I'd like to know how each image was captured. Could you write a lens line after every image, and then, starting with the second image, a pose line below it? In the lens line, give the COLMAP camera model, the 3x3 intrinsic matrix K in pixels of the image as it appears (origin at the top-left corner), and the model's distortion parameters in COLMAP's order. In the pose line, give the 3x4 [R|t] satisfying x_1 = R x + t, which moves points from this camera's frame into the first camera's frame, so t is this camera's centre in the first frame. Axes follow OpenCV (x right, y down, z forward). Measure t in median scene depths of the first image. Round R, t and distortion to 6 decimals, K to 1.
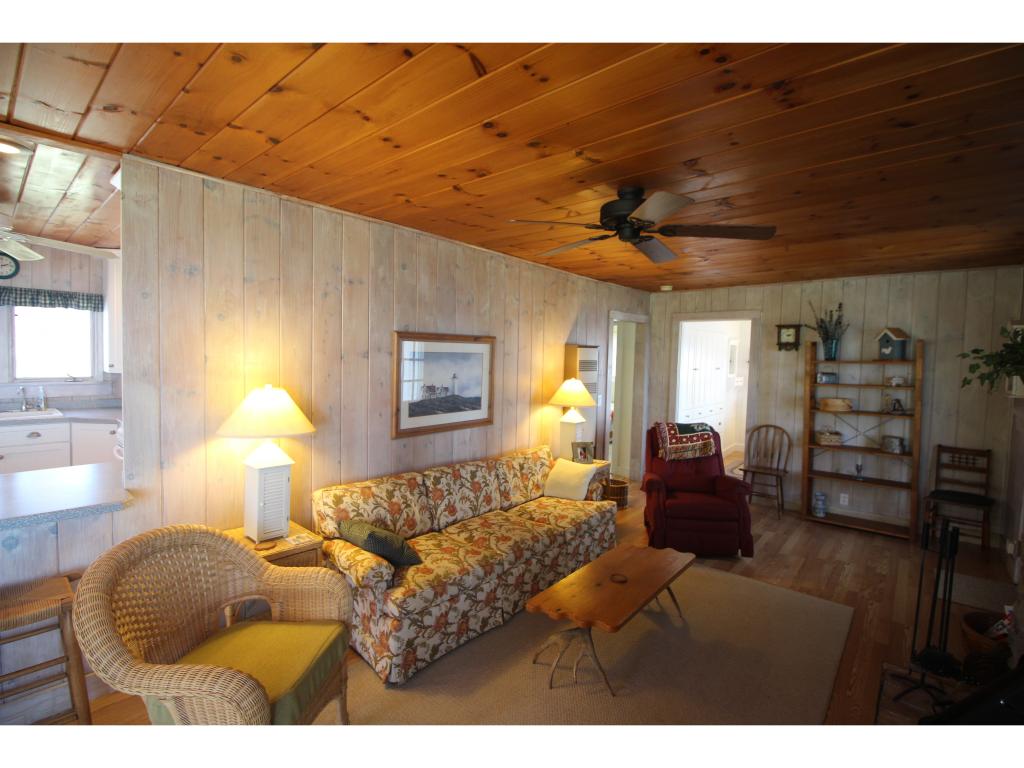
lens RADIAL K [[477.3, 0, 515.4], [0, 477.3, 373.0], [0, 0, 1]] dist [-0.015371, -0.001086]
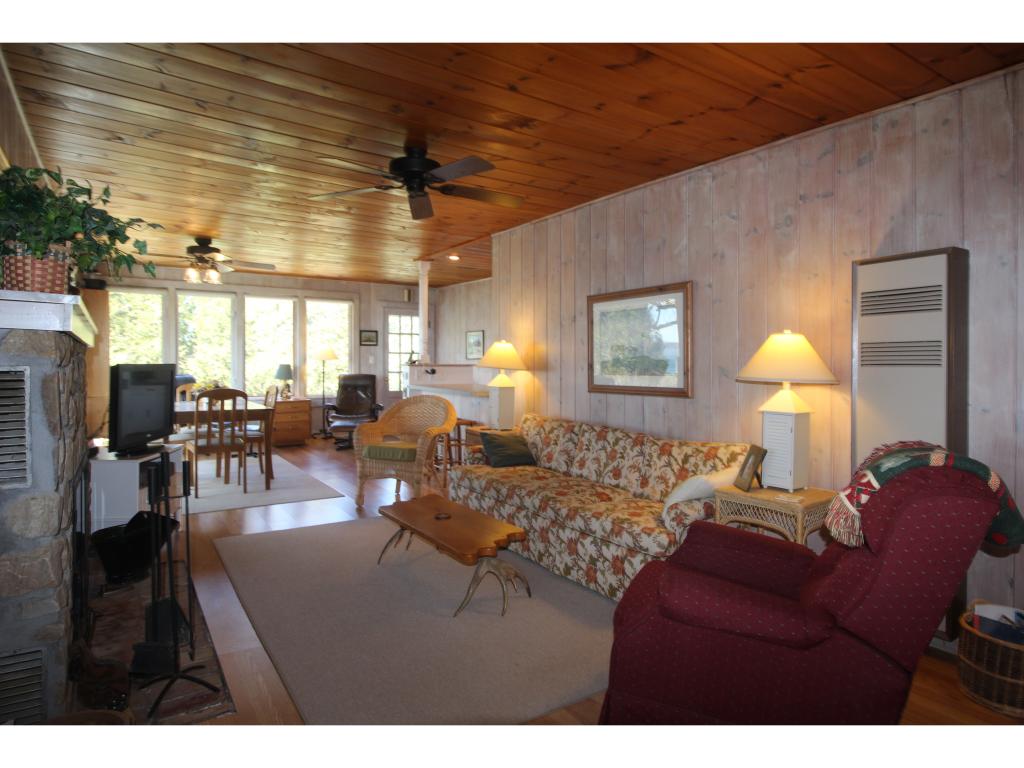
lens RADIAL K [[581.9, 0, 514.3], [0, 581.9, 368.7], [0, 0, 1]] dist [0.001464, 0.000106]
pose [[-0.276476, -0.014771, -0.960907, 0.840694], [-0.050793, 0.998709, -0.000738, 0.071010], [0.959678, 0.048603, -0.276869, 0.913713]]
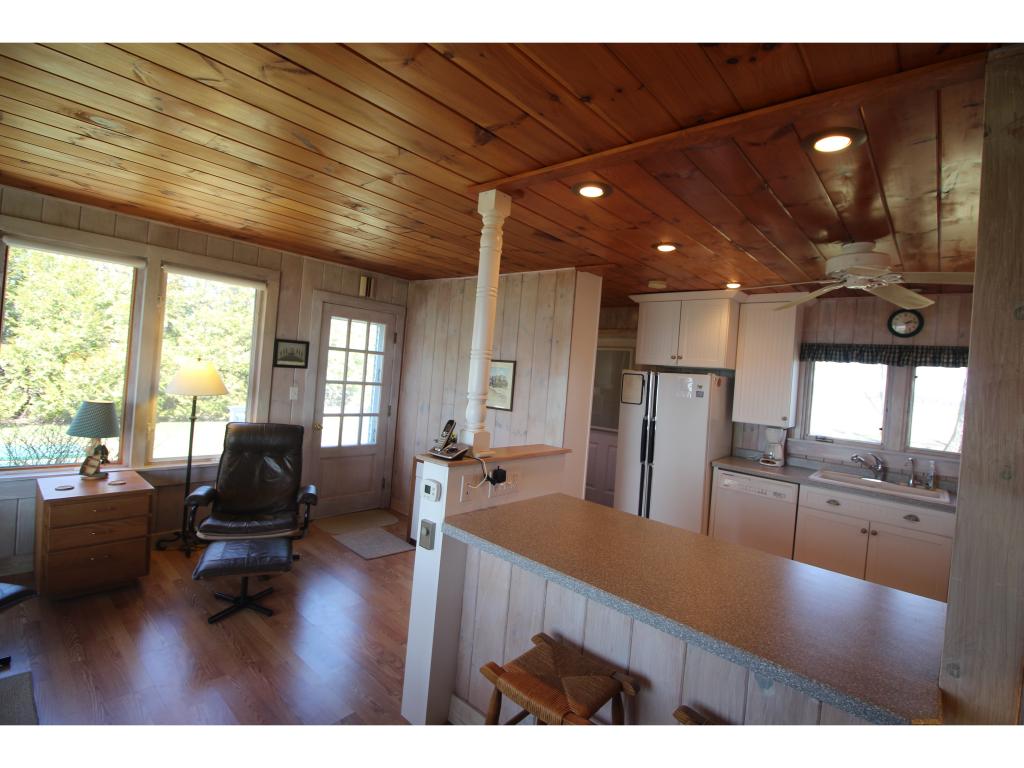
lens RADIAL K [[477.3, 0, 515.4], [0, 477.3, 373.0], [0, 0, 1]] dist [-0.015371, -0.001086]
pose [[-0.016799, -0.027477, -0.999481, -0.149629], [-0.123524, 0.992022, -0.025196, -0.013273], [0.992199, 0.123036, -0.020059, 0.249819]]
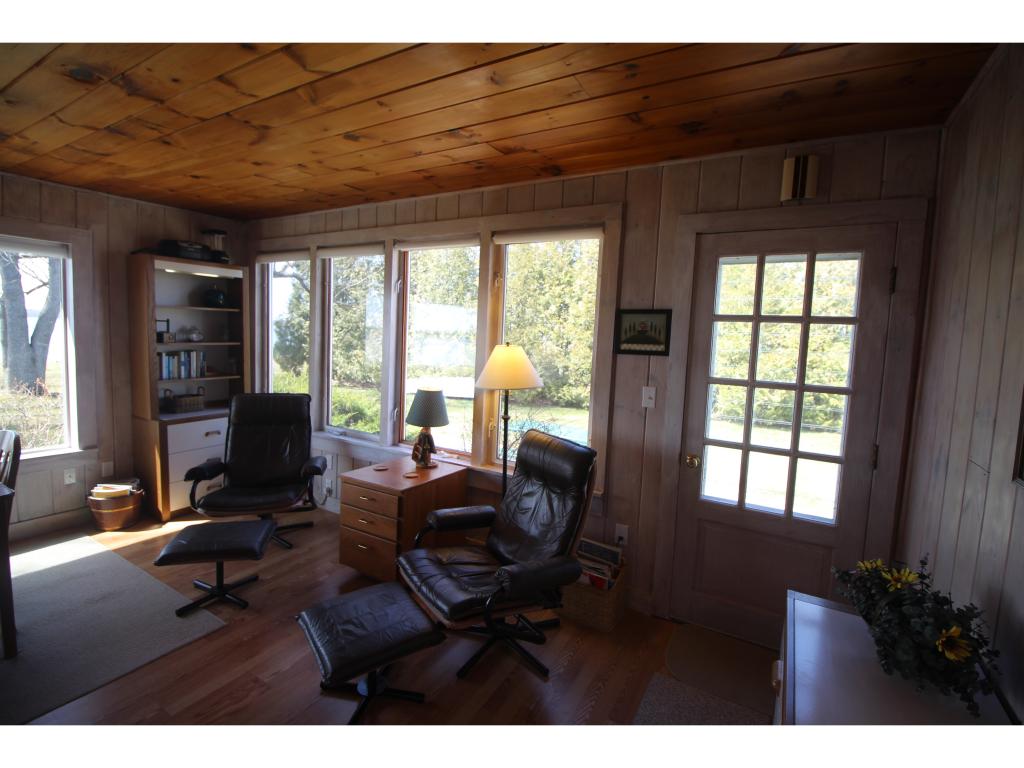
lens RADIAL K [[477.3, 0, 515.4], [0, 477.3, 373.0], [0, 0, 1]] dist [-0.015371, -0.001086]
pose [[-0.980815, -0.052826, -0.187646, -0.875172], [-0.075241, 0.990580, 0.114410, -0.025653], [0.179834, 0.126333, -0.975551, 0.329373]]
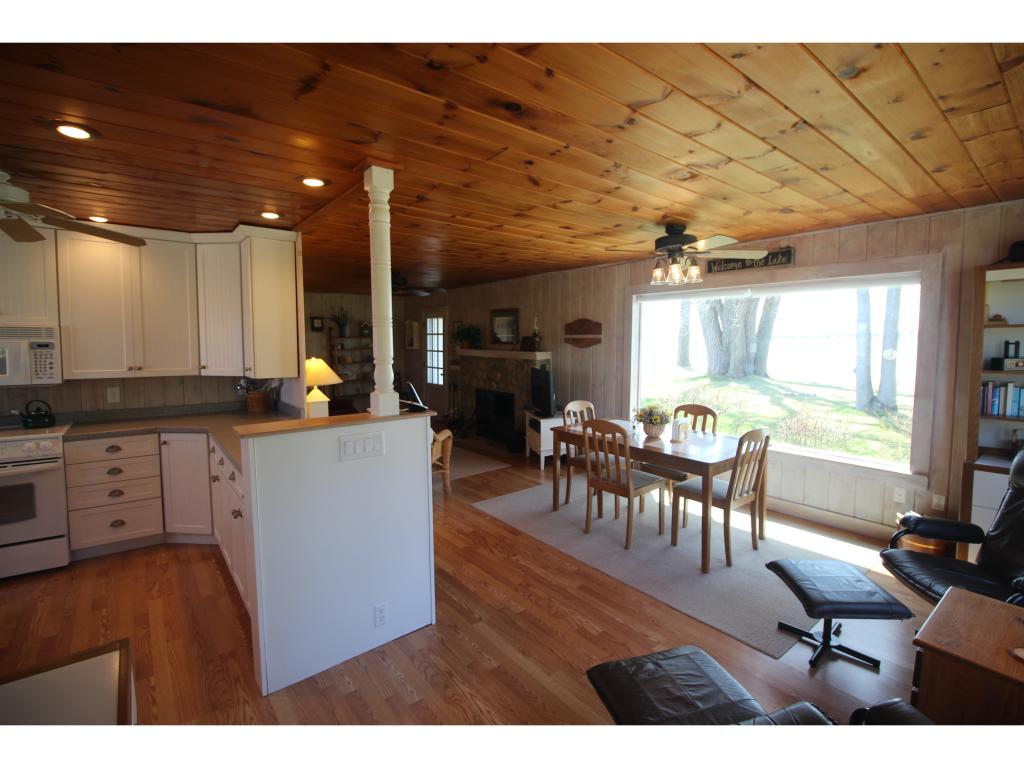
lens RADIAL K [[477.3, 0, 515.4], [0, 477.3, 373.0], [0, 0, 1]] dist [-0.015371, -0.001086]
pose [[0.176525, -0.097696, 0.979436, -1.186809], [0.046168, 0.994789, 0.090906, -0.025363], [-0.983213, 0.029171, 0.180115, -0.030462]]
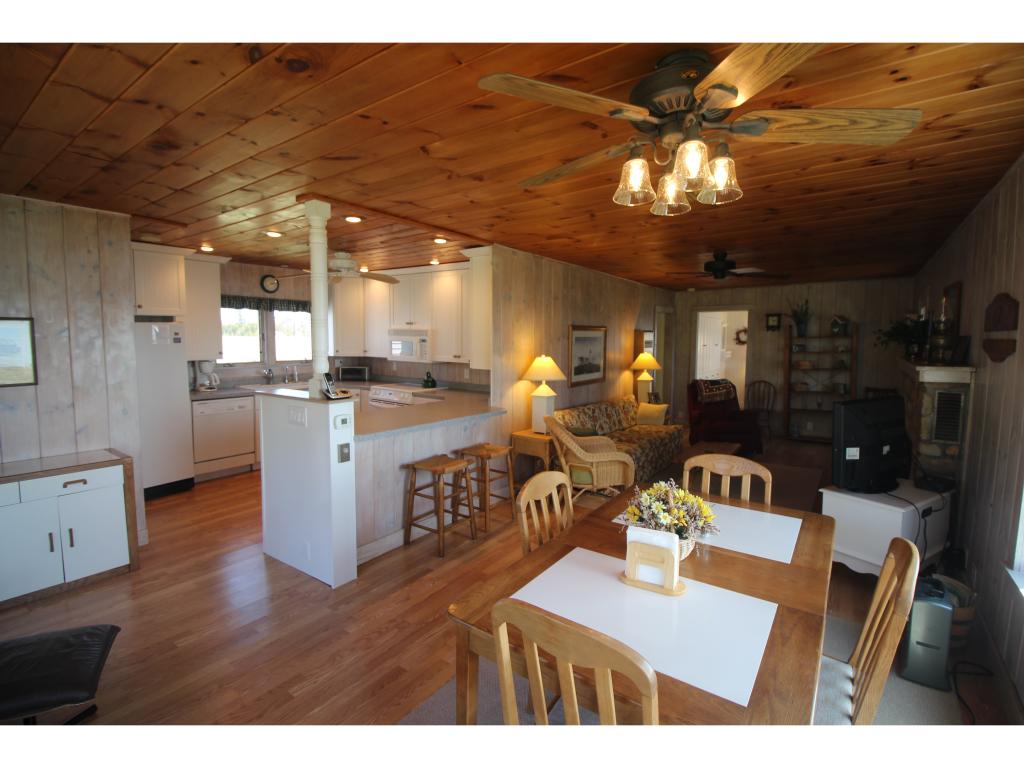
lens RADIAL K [[471.6, 0, 516.9], [0, 471.6, 370.8], [0, 0, 1]] dist [-0.012757, 0.000054]
pose [[0.996187, -0.028064, 0.082610, -0.427028], [0.025554, 0.999184, 0.031278, 0.014133], [-0.083420, -0.029047, 0.996091, -0.498366]]
